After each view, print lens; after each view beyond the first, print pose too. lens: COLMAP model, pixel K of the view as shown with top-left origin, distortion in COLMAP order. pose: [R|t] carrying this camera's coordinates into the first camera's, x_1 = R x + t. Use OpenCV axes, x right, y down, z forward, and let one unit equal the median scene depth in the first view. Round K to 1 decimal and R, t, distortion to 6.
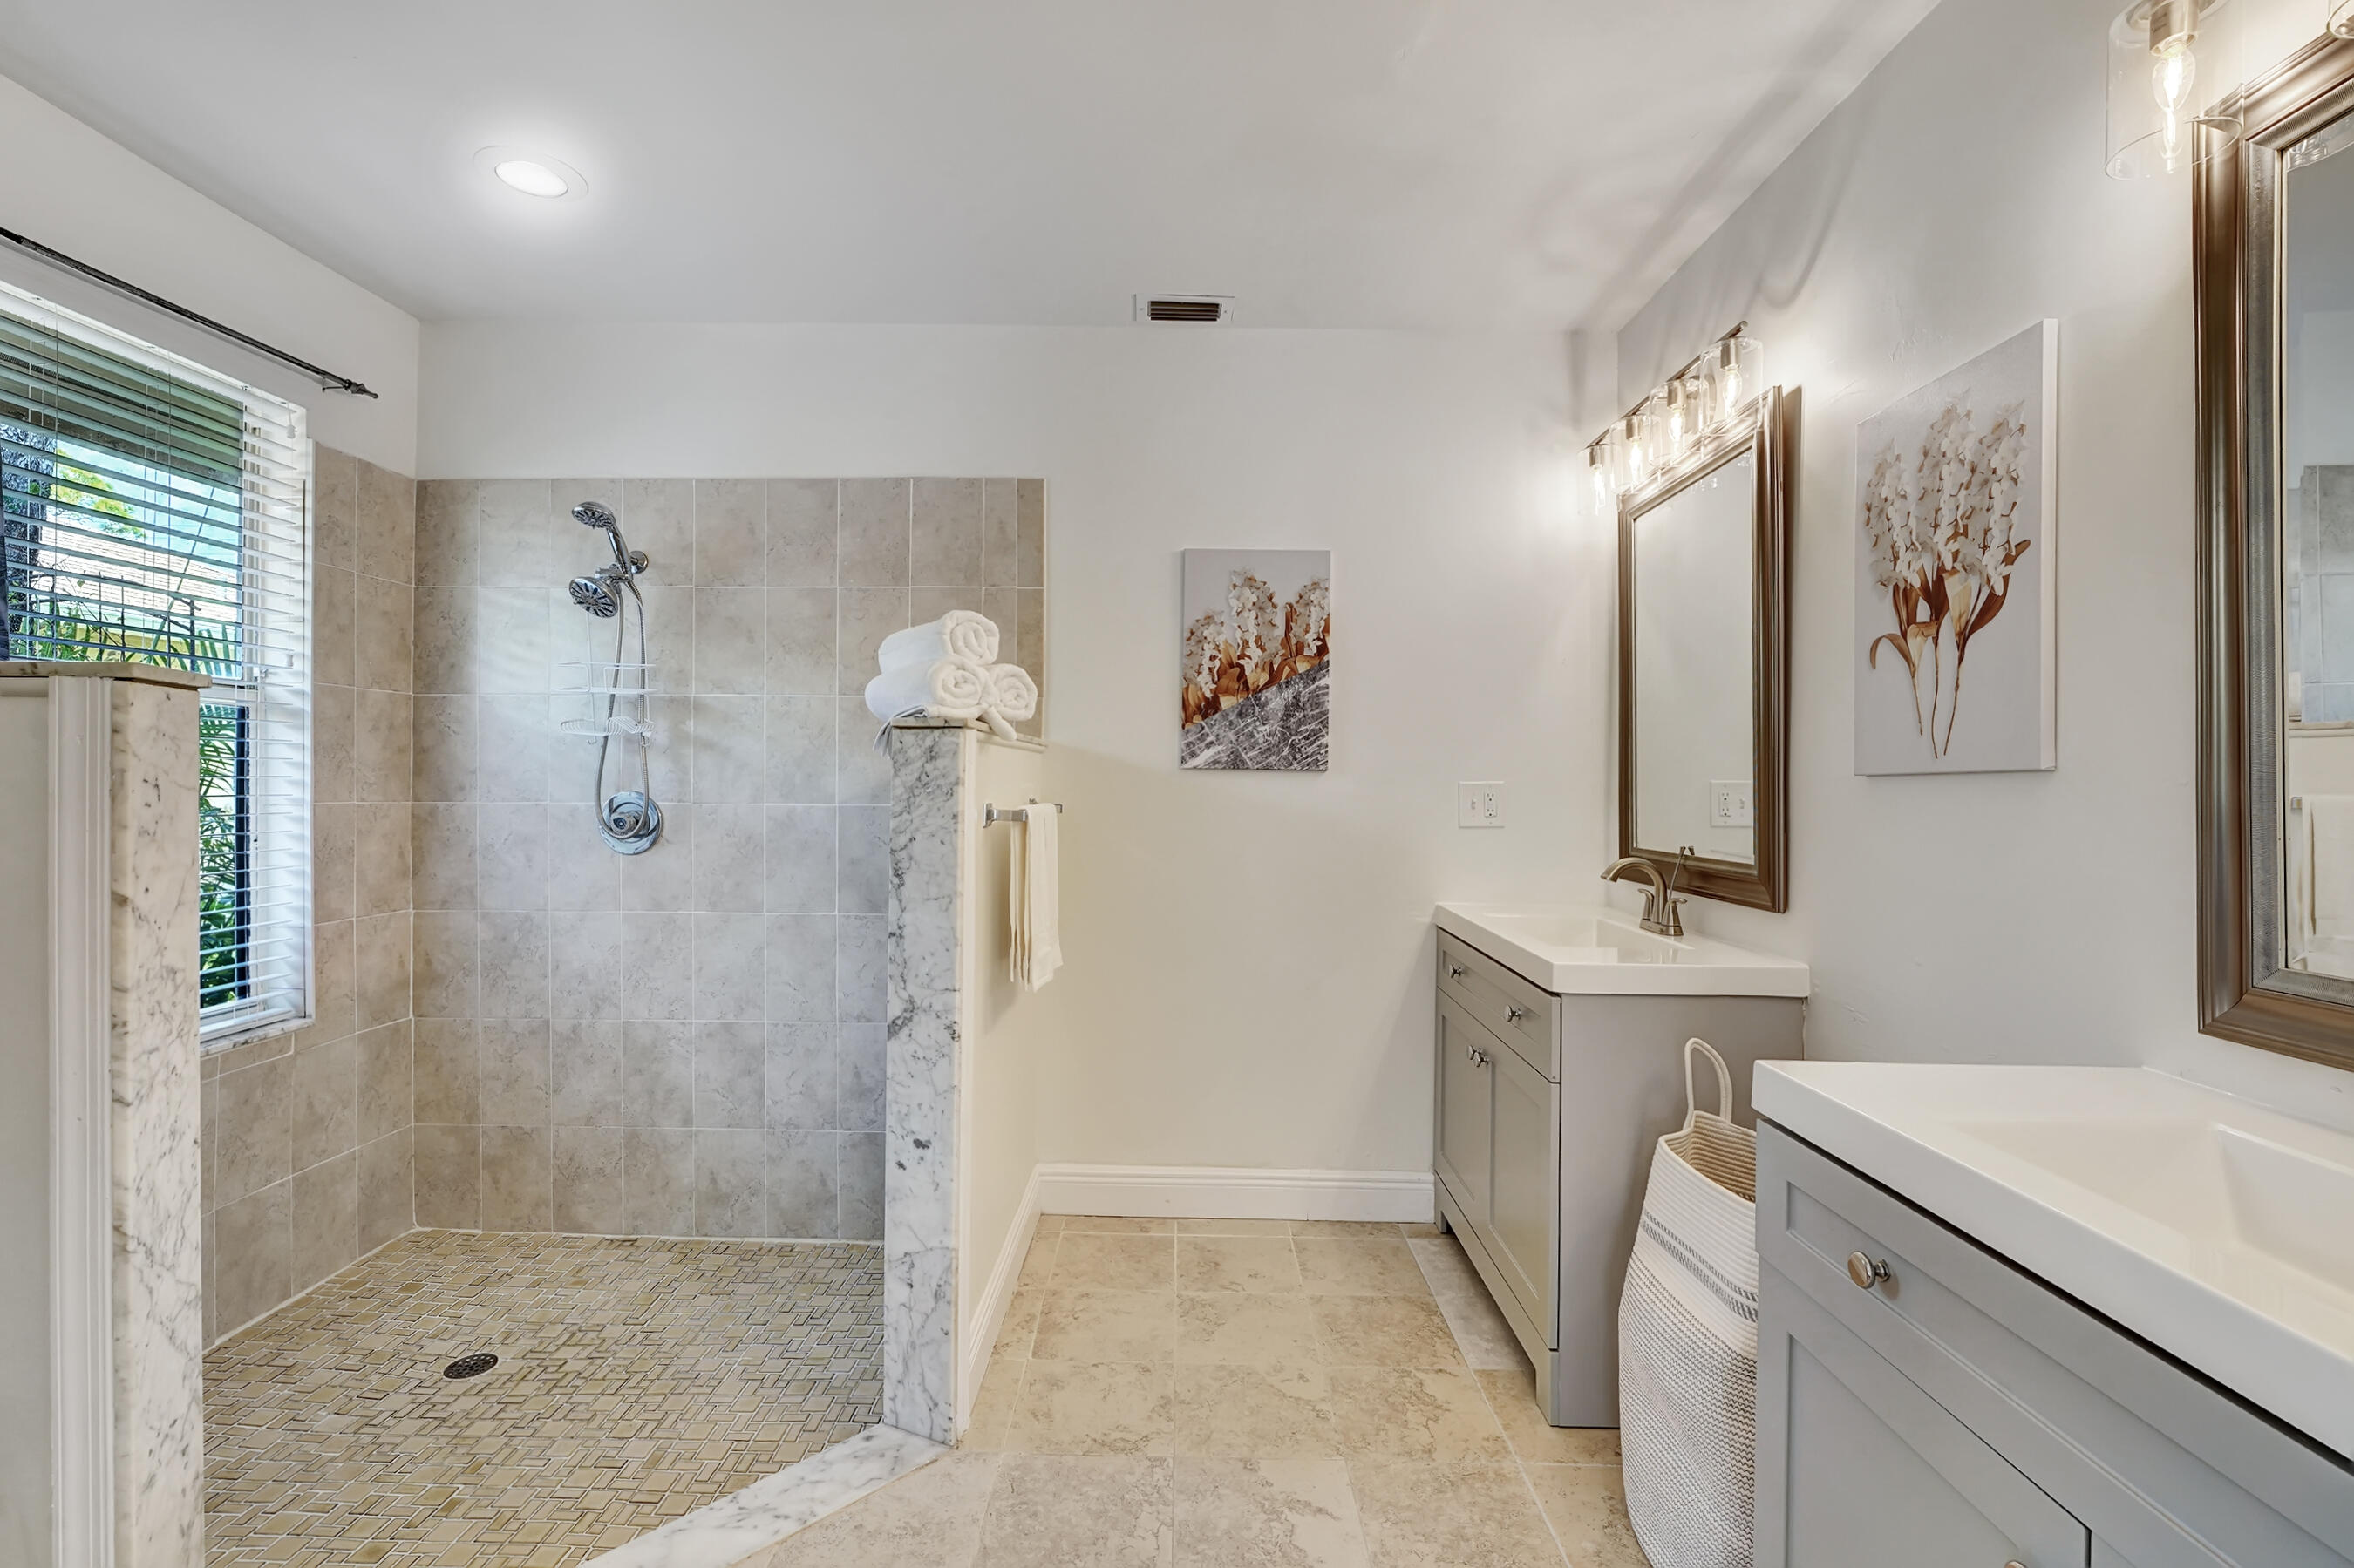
lens RADIAL K [[1035.3, 0, 1173.5], [0, 1035.3, 785.1], [0, 0, 1]] dist [0.001447, 0.000081]
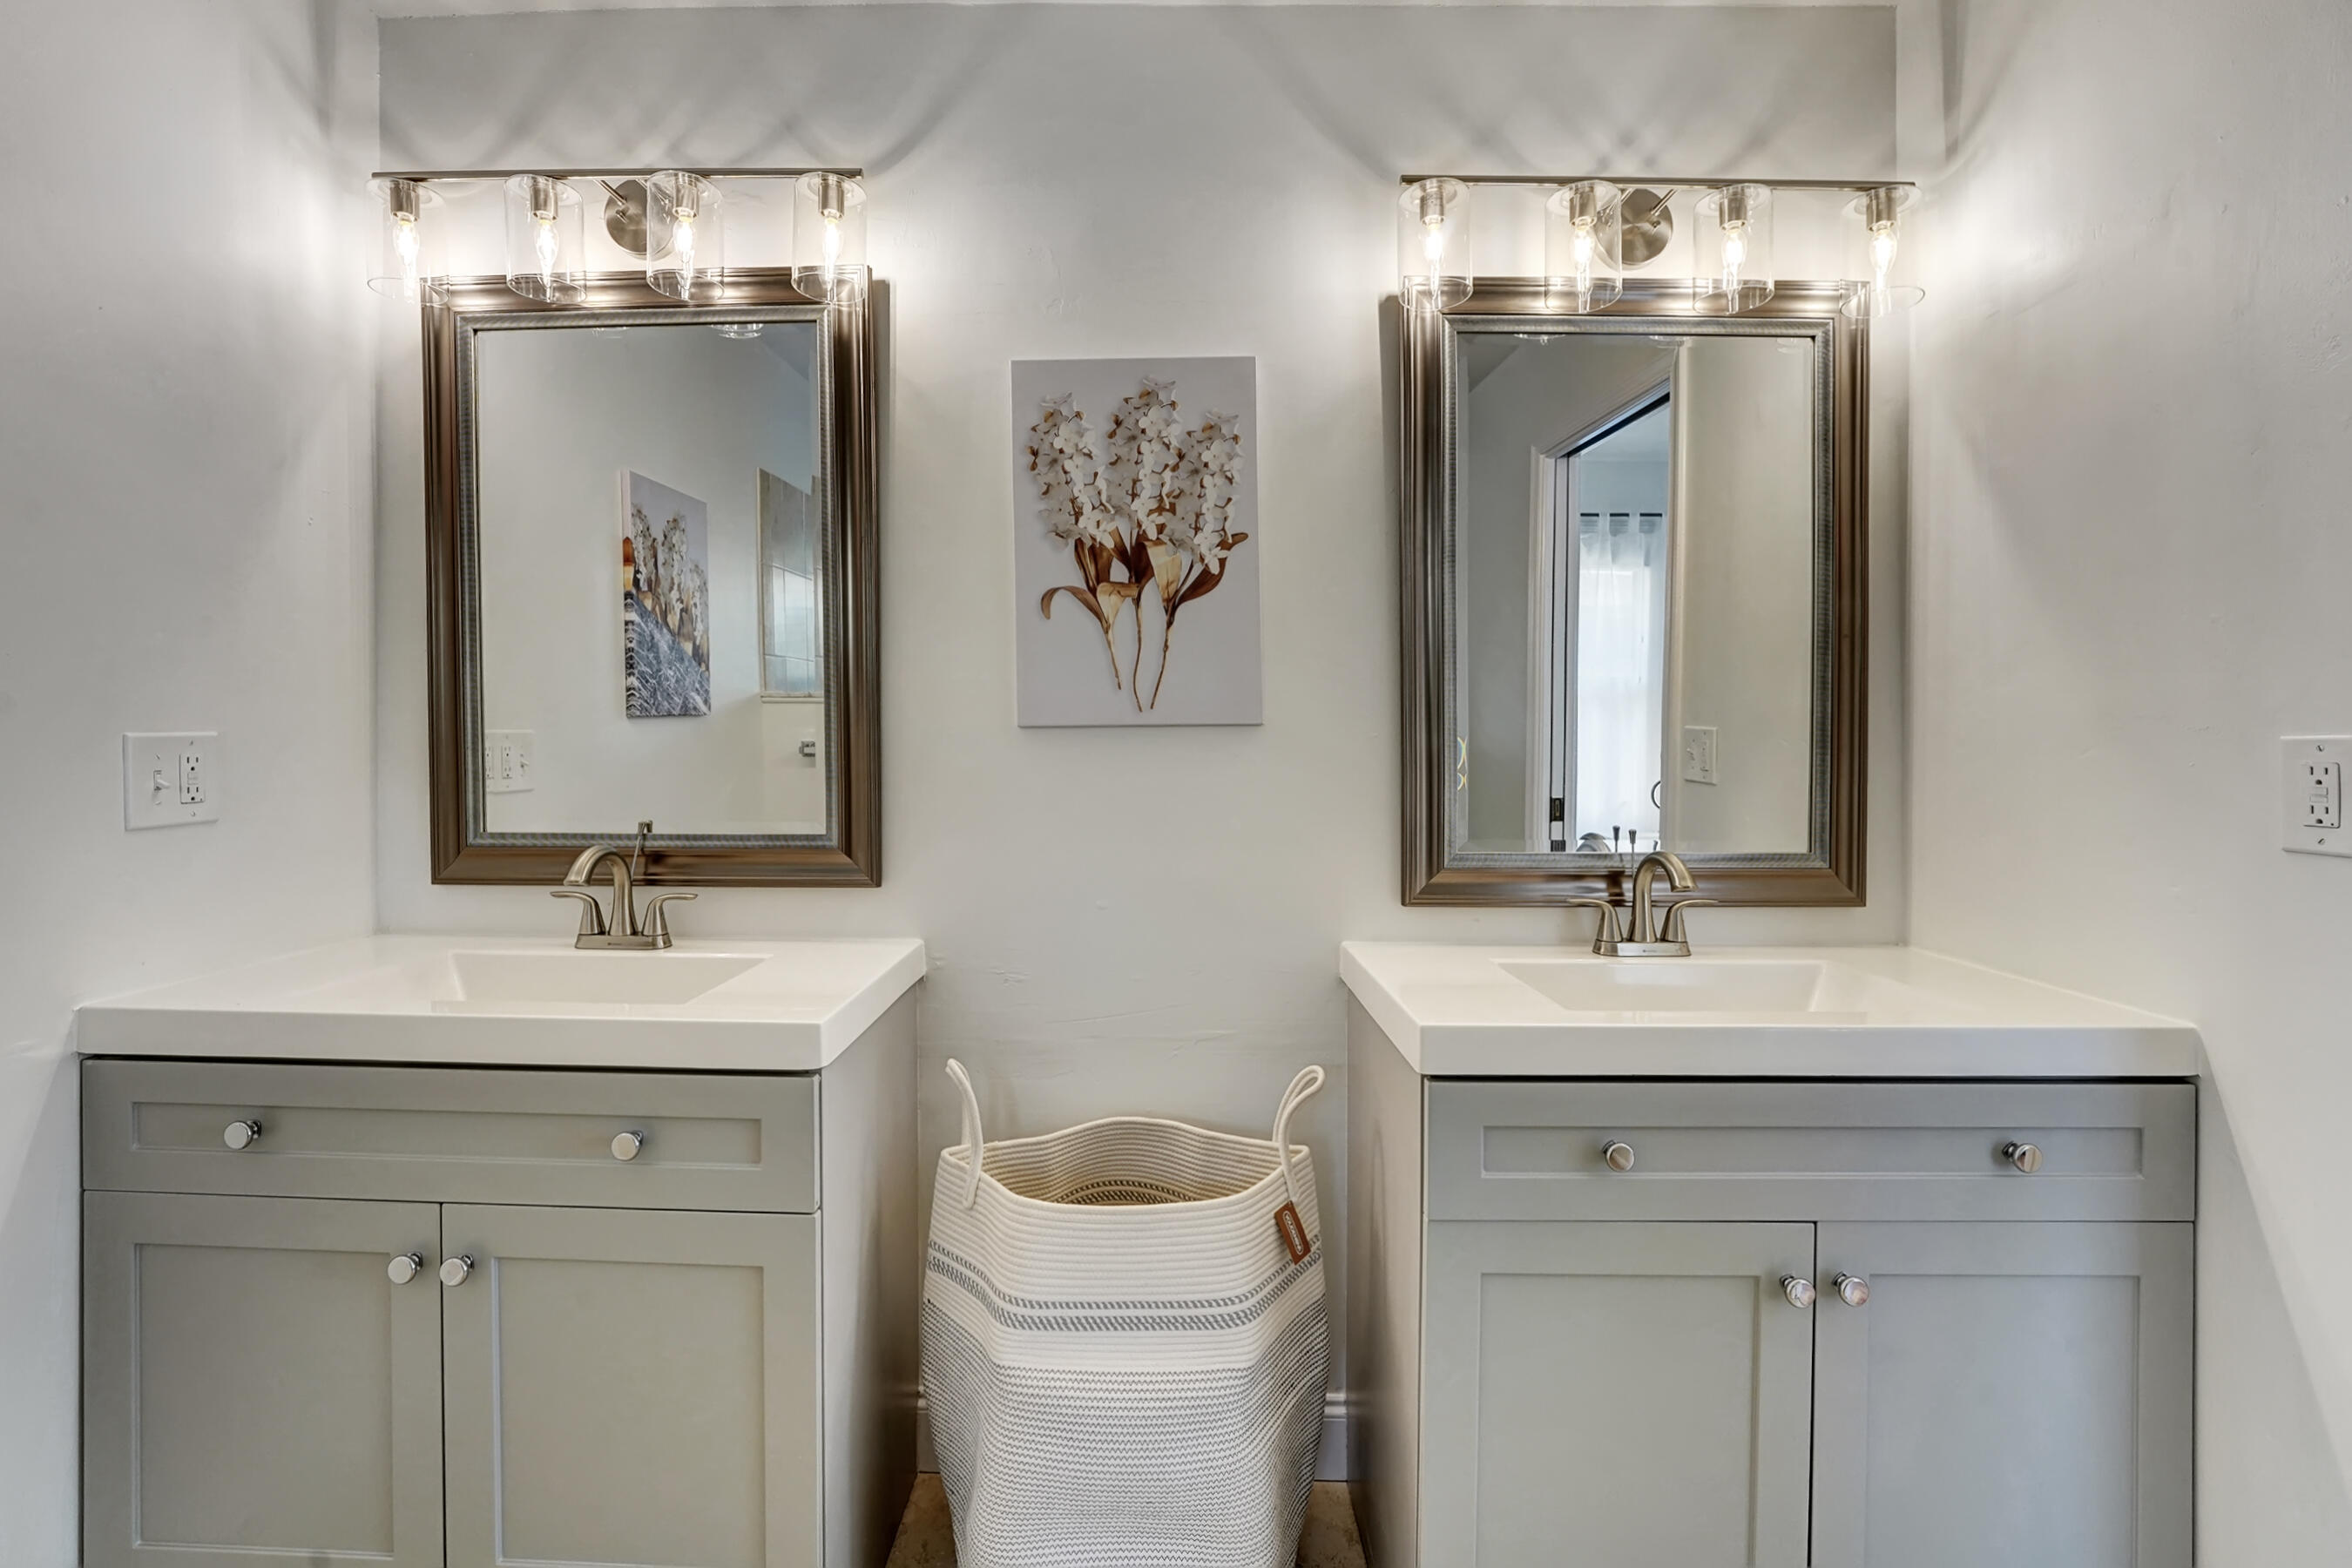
lens RADIAL K [[967.3, 0, 1174.8], [0, 967.3, 762.2], [0, 0, 1]] dist [-0.006656, -0.000742]
pose [[-0.002247, -0.015531, 0.999877, -0.269613], [0.000563, 0.999879, 0.015532, 0.010824], [-0.999997, 0.000598, -0.002238, 0.962208]]
